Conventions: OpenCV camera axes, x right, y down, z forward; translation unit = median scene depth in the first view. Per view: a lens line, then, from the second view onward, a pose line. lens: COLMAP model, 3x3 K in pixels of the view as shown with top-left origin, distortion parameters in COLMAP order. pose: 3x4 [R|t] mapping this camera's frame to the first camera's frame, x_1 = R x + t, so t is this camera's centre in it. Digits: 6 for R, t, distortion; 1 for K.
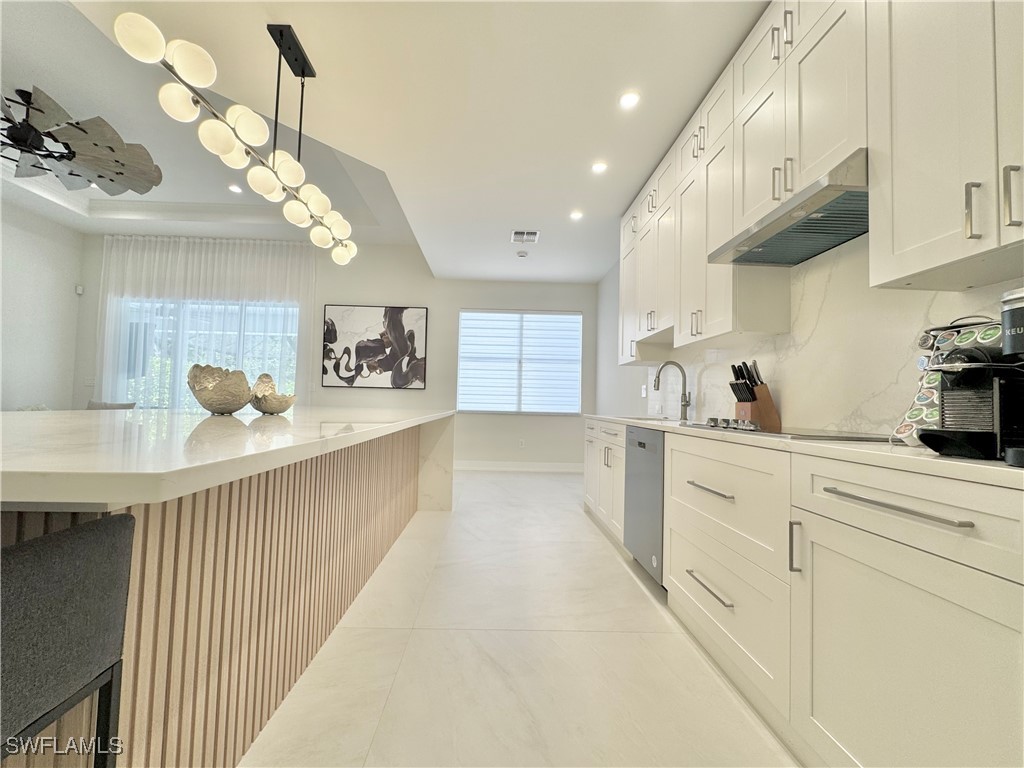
lens RADIAL K [[413.0, 0, 508.2], [0, 413.0, 388.6], [0, 0, 1]] dist [-0.000319, 0.000534]
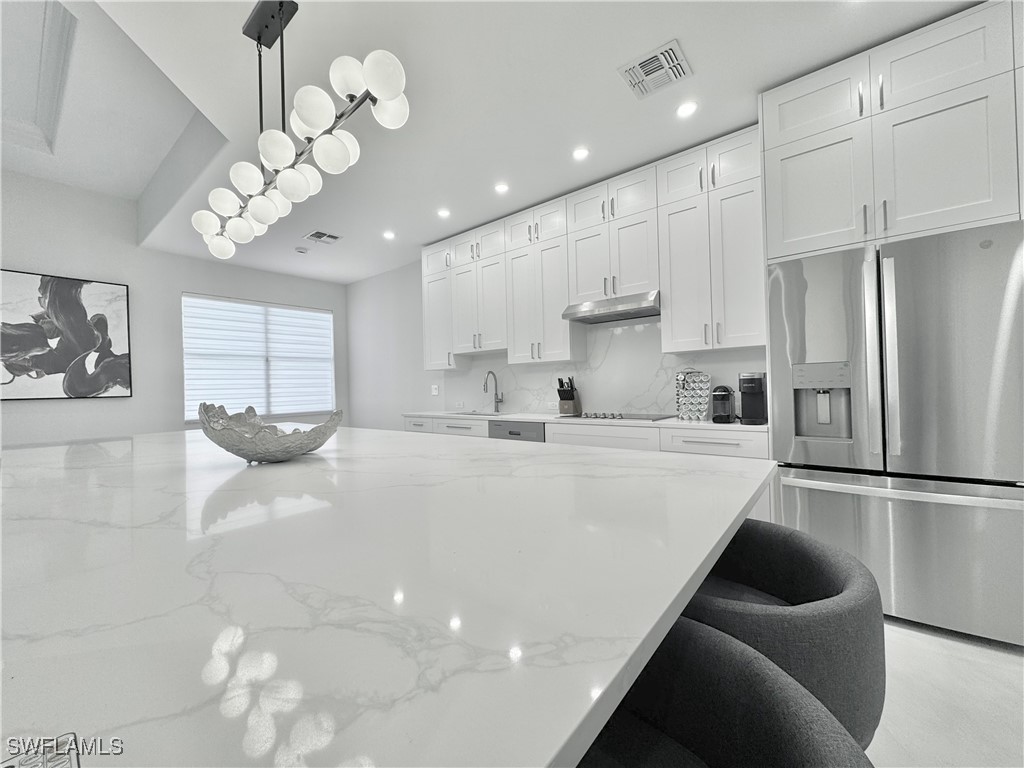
lens RADIAL K [[413.0, 0, 506.2], [0, 413.0, 385.2], [0, 0, 1]] dist [-0.000319, 0.000534]
pose [[0.664102, -0.039765, 0.746584, -0.306852], [0.018562, 0.999154, 0.036706, -0.034475], [-0.747411, -0.010518, 0.664278, 0.019932]]
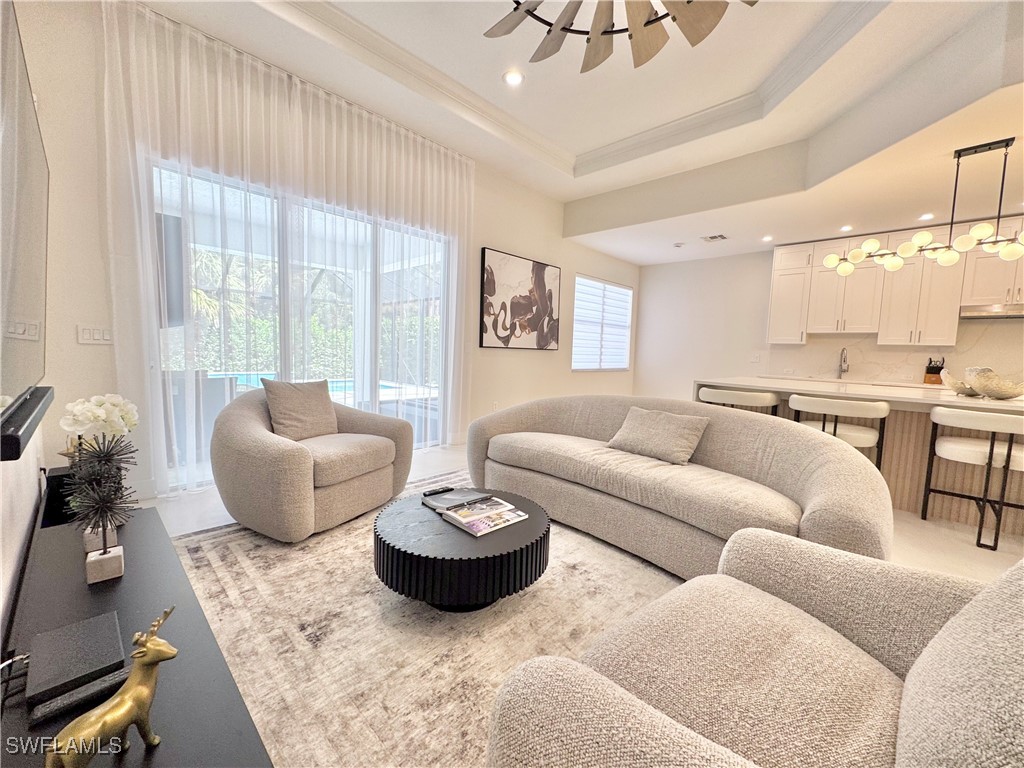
lens RADIAL K [[413.0, 0, 510.3], [0, 413.0, 384.7], [0, 0, 1]] dist [-0.000319, 0.000534]
pose [[0.721159, -0.056652, 0.690449, -0.988800], [-0.040004, 0.991582, 0.123143, -0.035372], [-0.691614, -0.116426, 0.712822, 0.351798]]
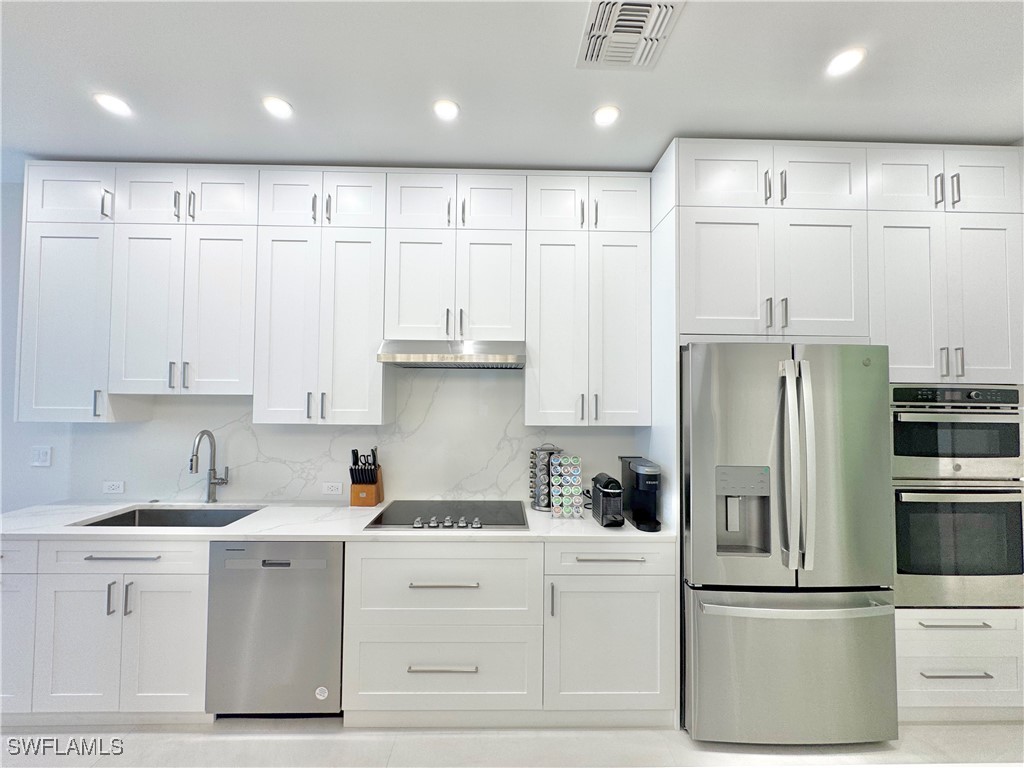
lens RADIAL K [[413.0, 0, 512.4], [0, 413.0, 384.0], [0, 0, 1]] dist [-0.000319, 0.000534]
pose [[0.016154, 0.002026, 0.999867, -0.179041], [-0.041926, 0.999120, -0.001348, -0.087309], [-0.998990, -0.041899, 0.016225, 0.215849]]
